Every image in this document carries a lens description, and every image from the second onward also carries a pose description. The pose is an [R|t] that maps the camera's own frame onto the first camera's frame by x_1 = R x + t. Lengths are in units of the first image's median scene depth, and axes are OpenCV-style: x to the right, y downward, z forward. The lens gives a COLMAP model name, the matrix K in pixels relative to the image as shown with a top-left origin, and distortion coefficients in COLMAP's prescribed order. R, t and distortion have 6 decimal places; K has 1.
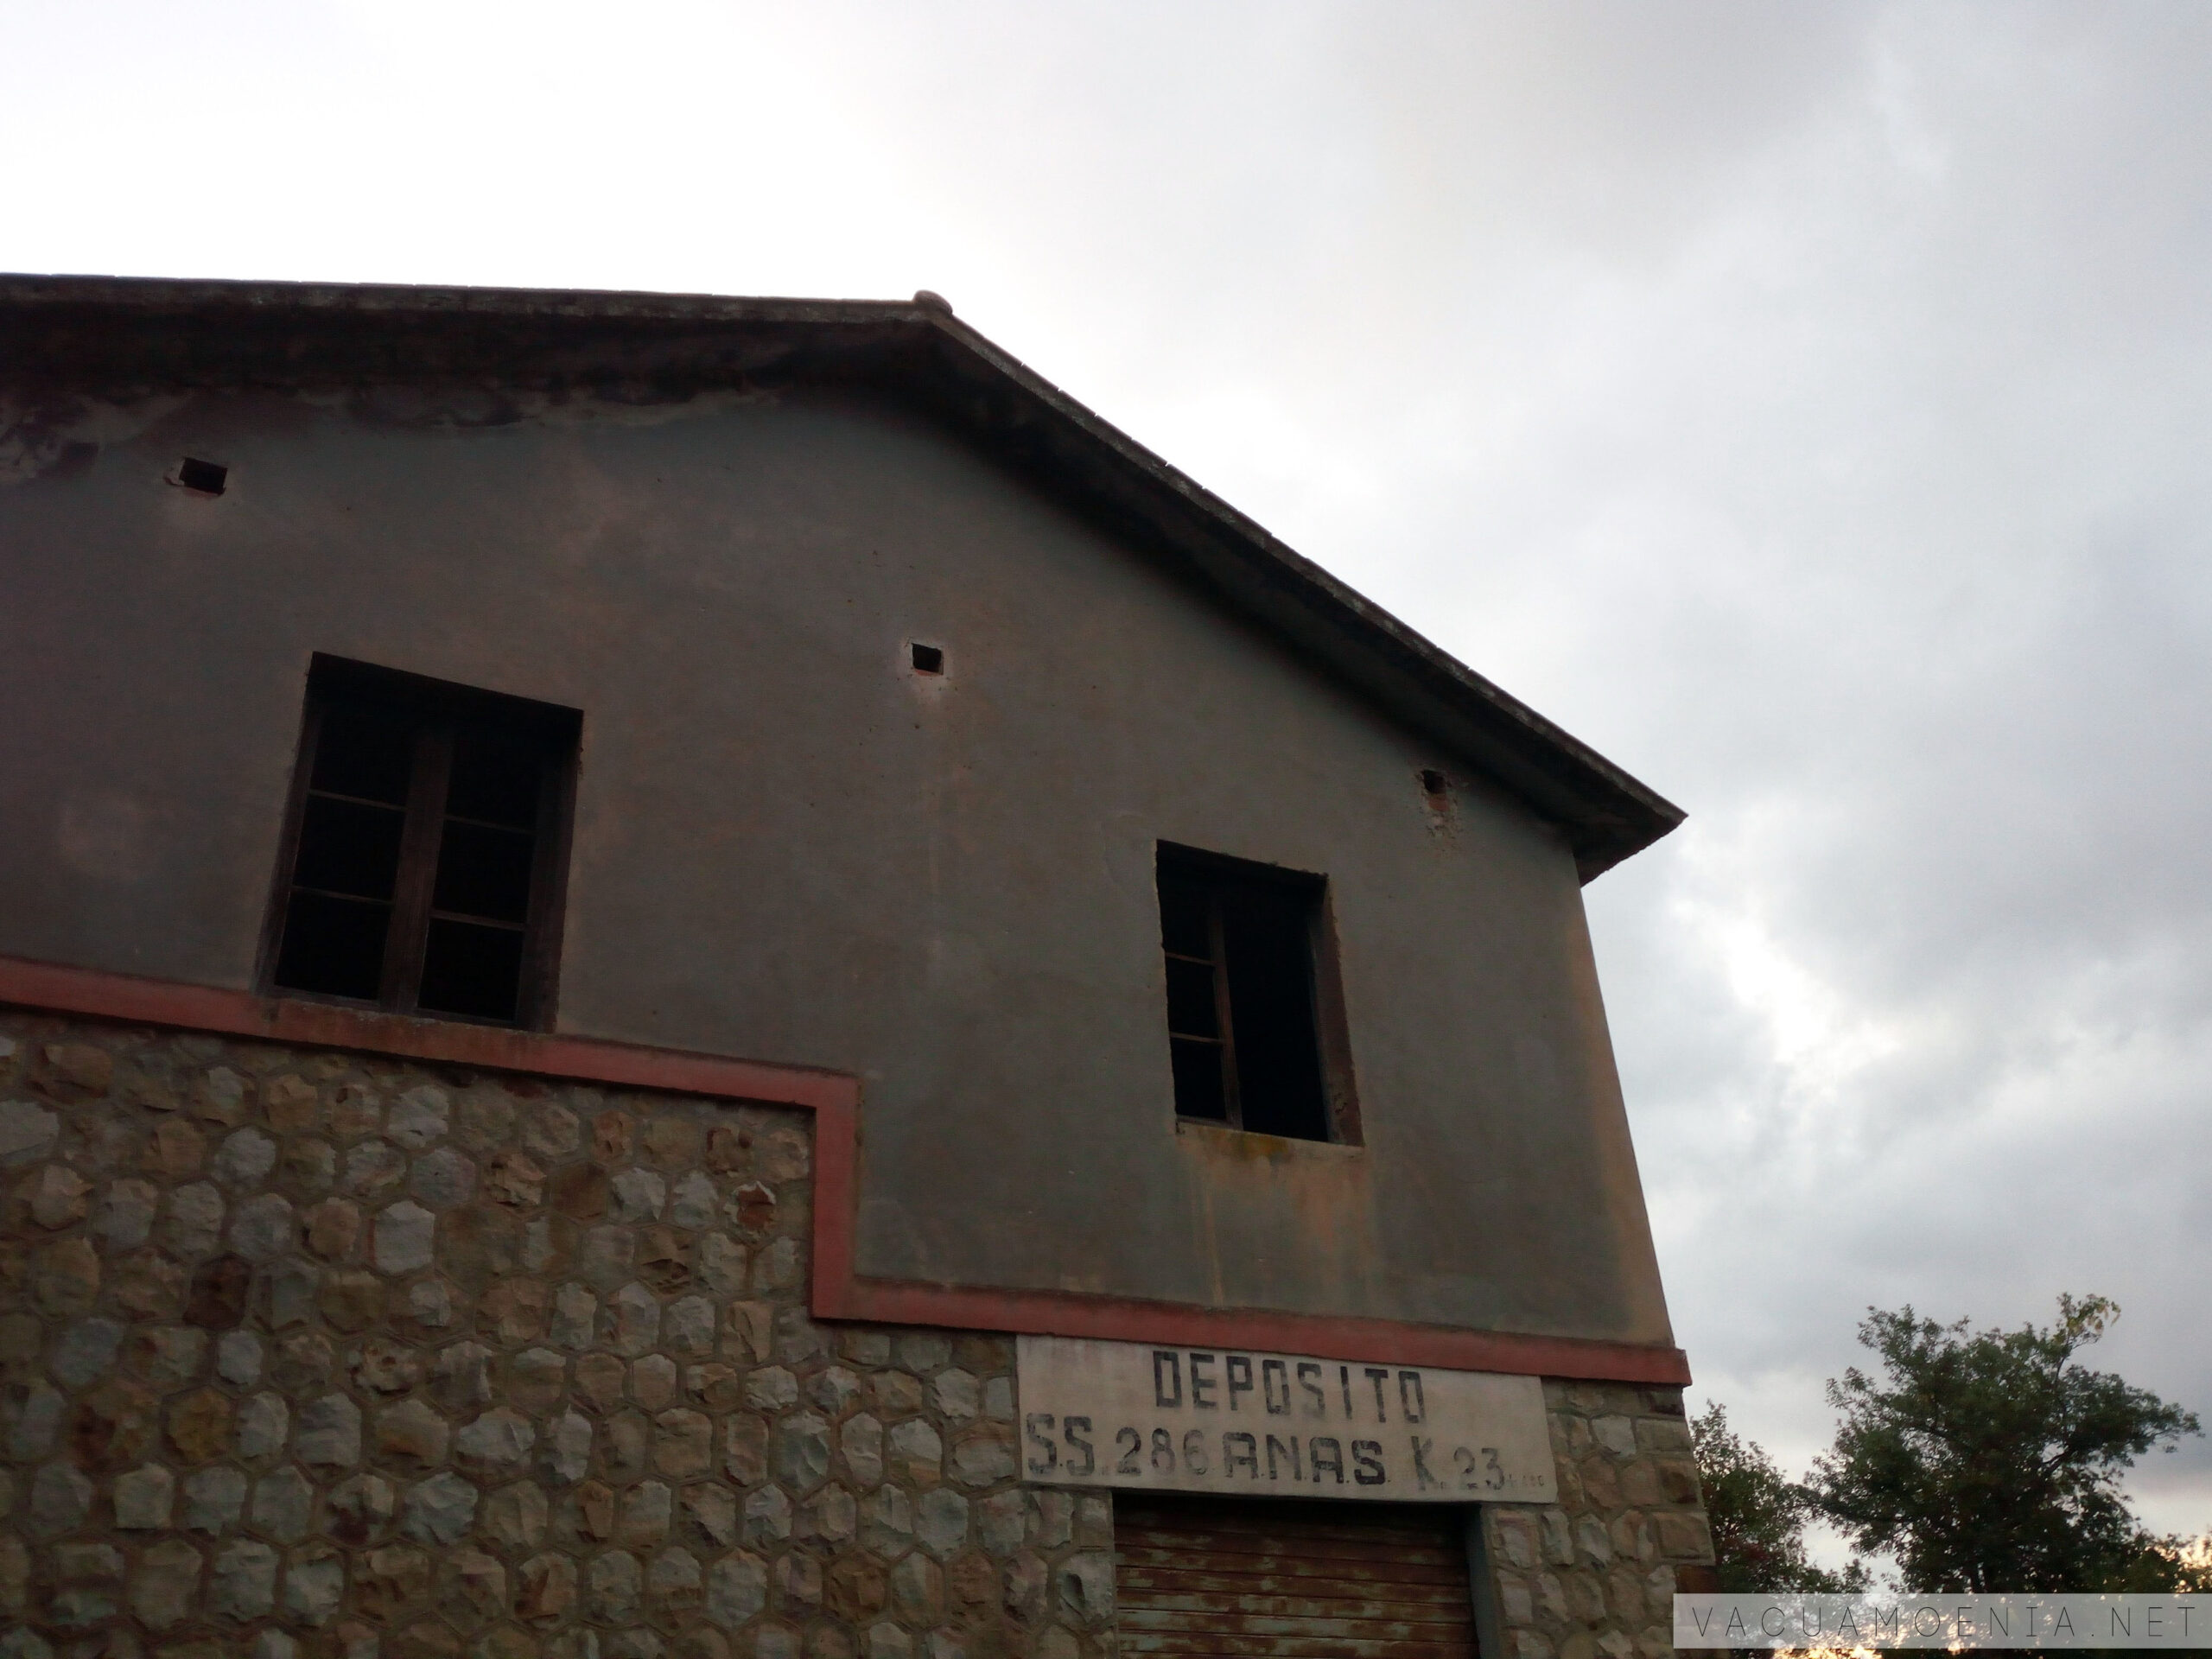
lens RADIAL K [[1820.3, 0, 1106.0], [0, 1820.3, 829.5], [0, 0, 1]] dist [0.126480, -0.314152]
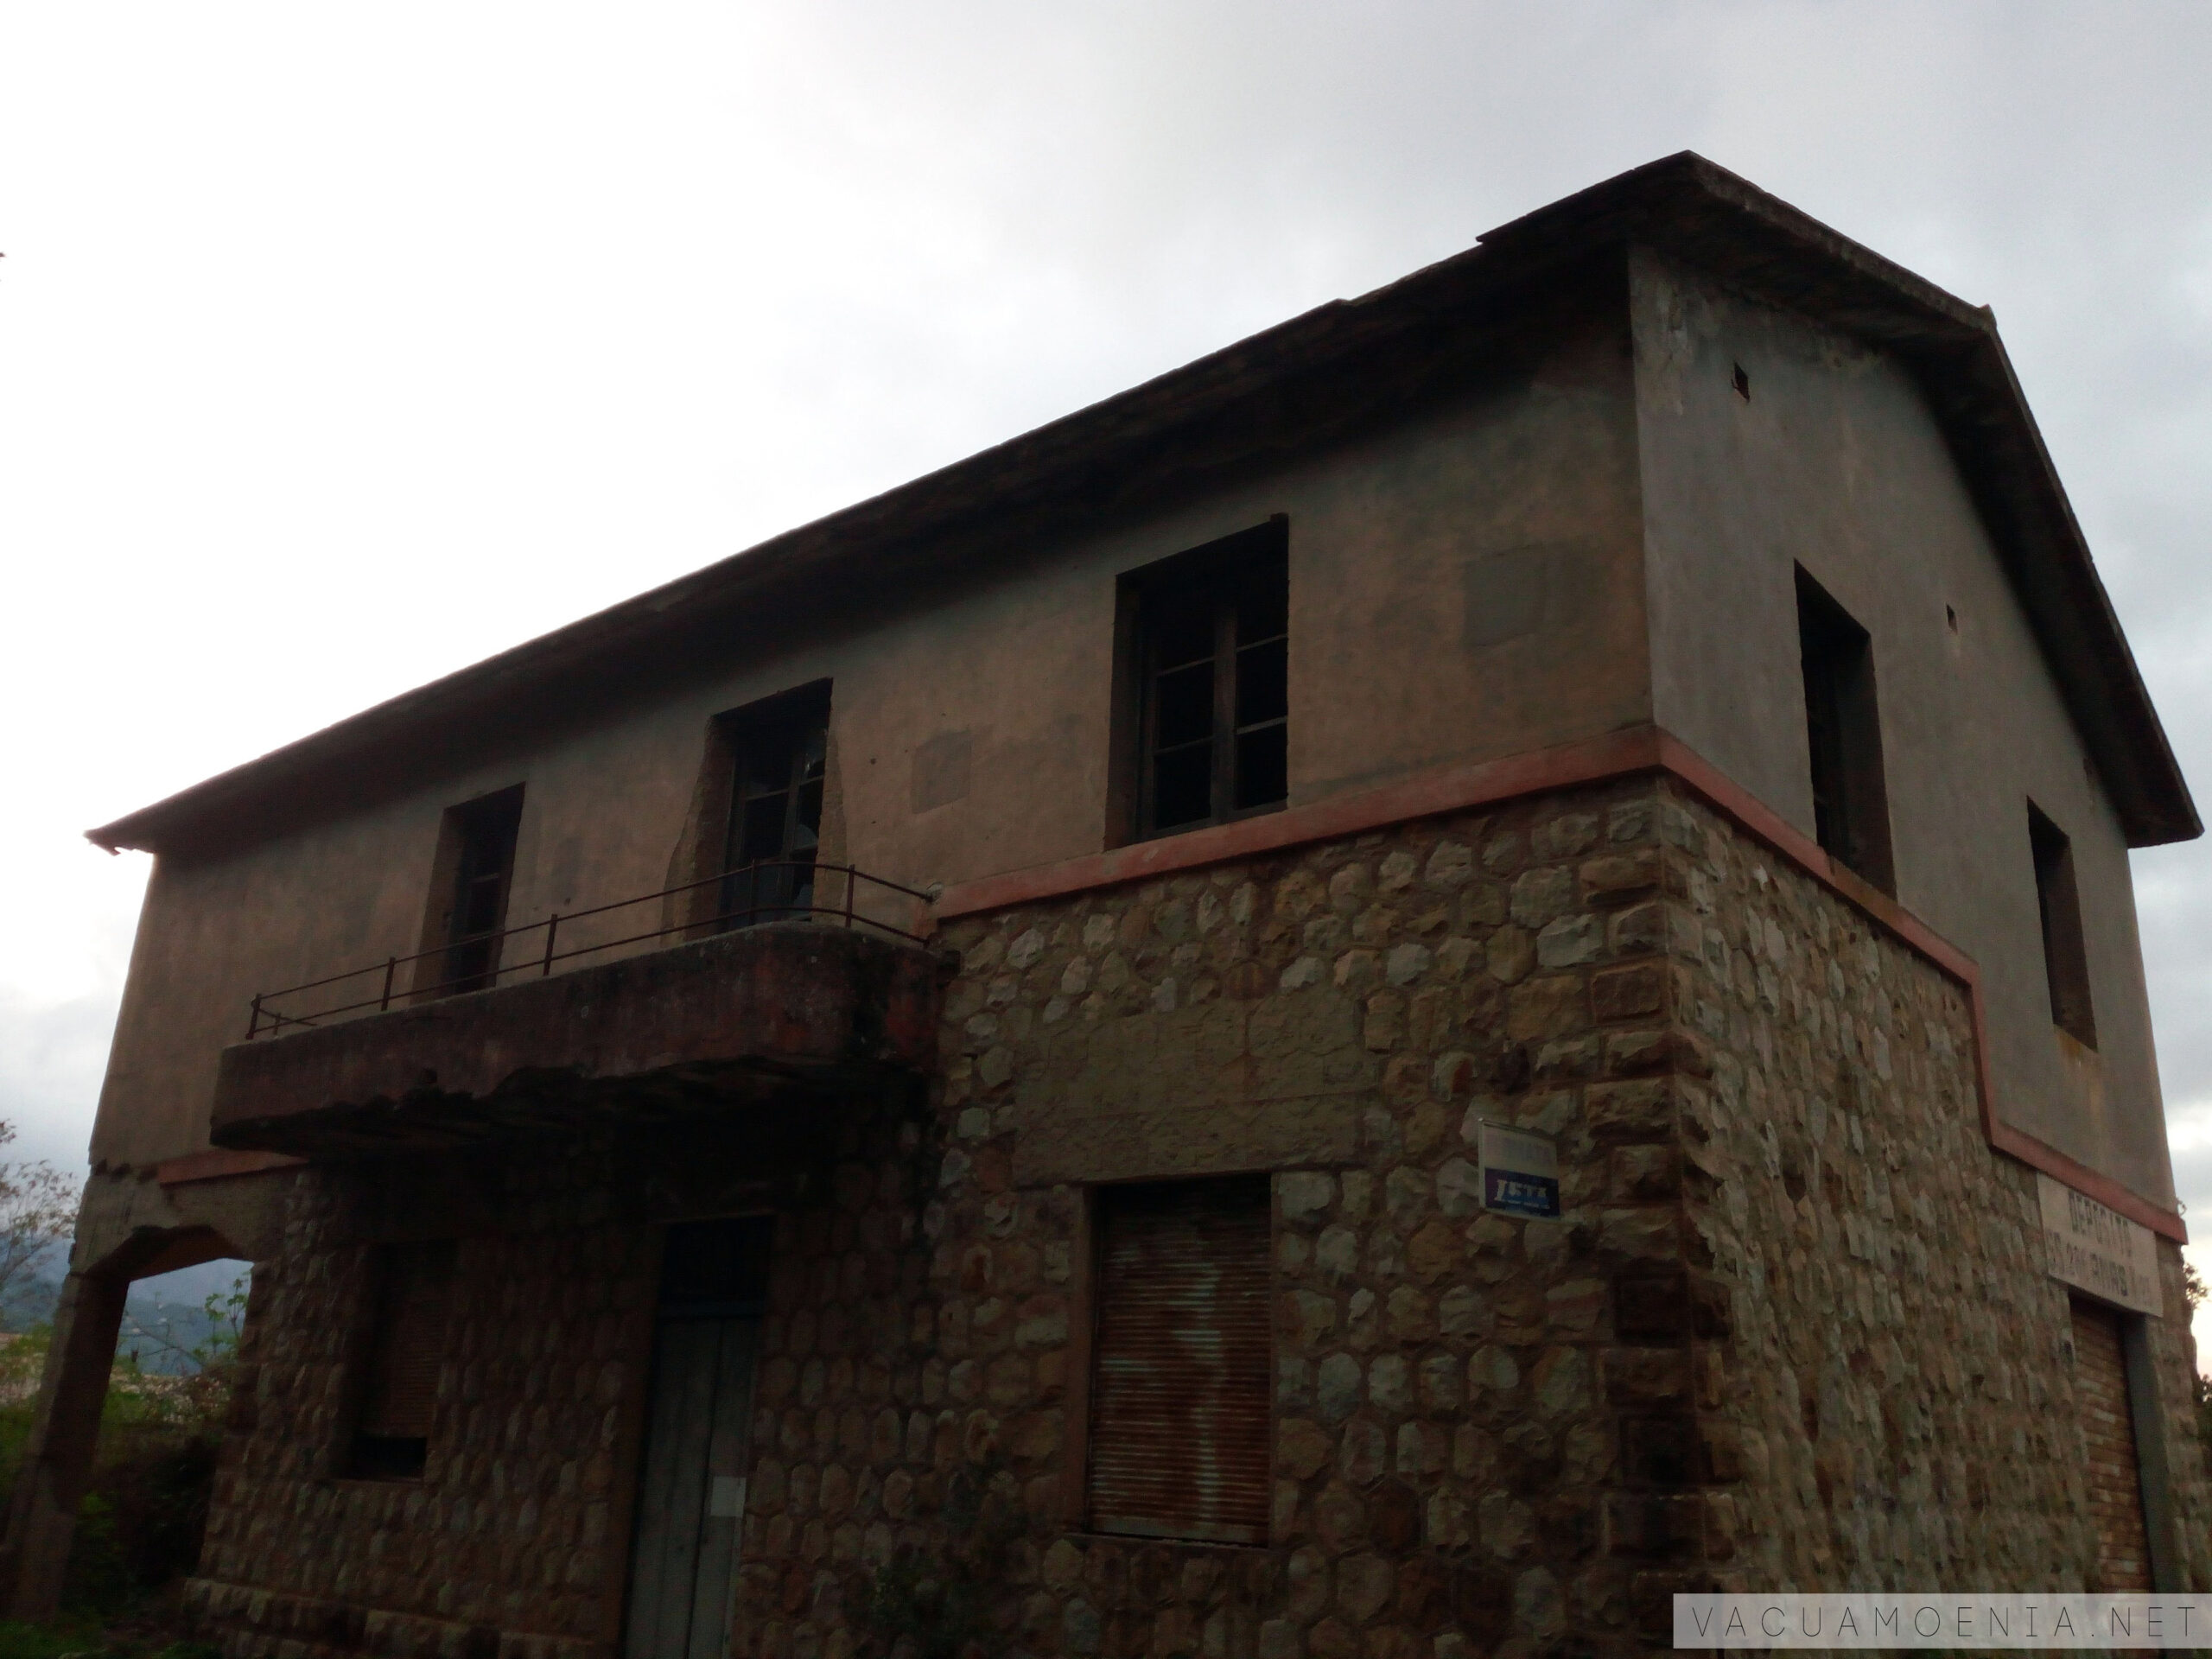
lens RADIAL K [[1820.3, 0, 1106.0], [0, 1820.3, 829.5], [0, 0, 1]] dist [0.126480, -0.314152]
pose [[0.931951, 0.207947, 0.297028, -0.941821], [-0.253856, 0.959129, 0.125017, 0.031245], [-0.258891, -0.191913, 0.946649, -0.048280]]
